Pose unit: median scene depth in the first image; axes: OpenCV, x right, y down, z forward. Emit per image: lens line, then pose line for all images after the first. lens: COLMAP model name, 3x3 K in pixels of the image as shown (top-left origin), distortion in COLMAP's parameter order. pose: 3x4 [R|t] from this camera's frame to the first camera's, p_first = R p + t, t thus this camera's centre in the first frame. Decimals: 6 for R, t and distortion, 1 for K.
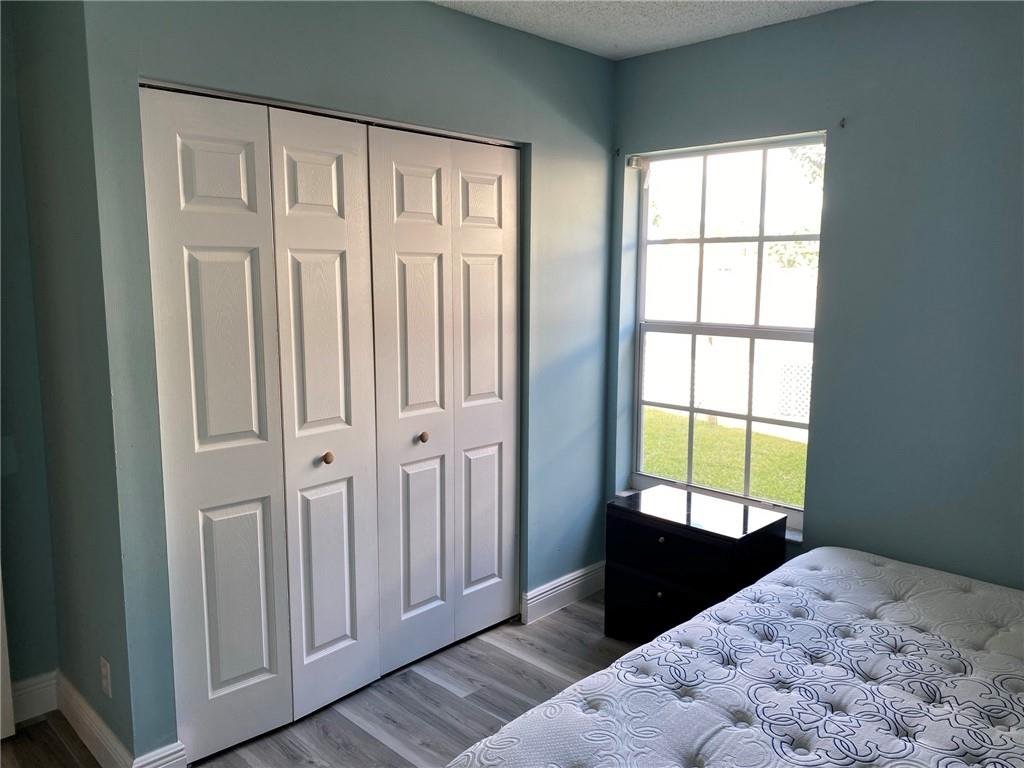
lens RADIAL K [[780.1, 0, 512.9], [0, 780.1, 384.0], [0, 0, 1]] dist [0.026527, -0.040876]
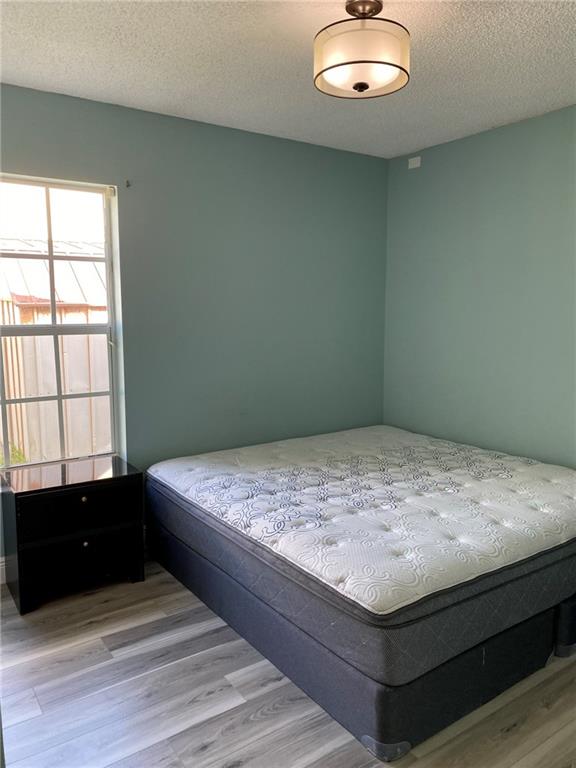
lens RADIAL K [[585.1, 0, 288.3], [0, 585.1, 384.3], [0, 0, 1]] dist [0.026527, -0.040876]
pose [[0.184893, -0.134955, 0.973448, -0.724512], [0.146871, 0.983197, 0.108411, -0.034625], [-0.971722, 0.122927, 0.201607, 0.561134]]
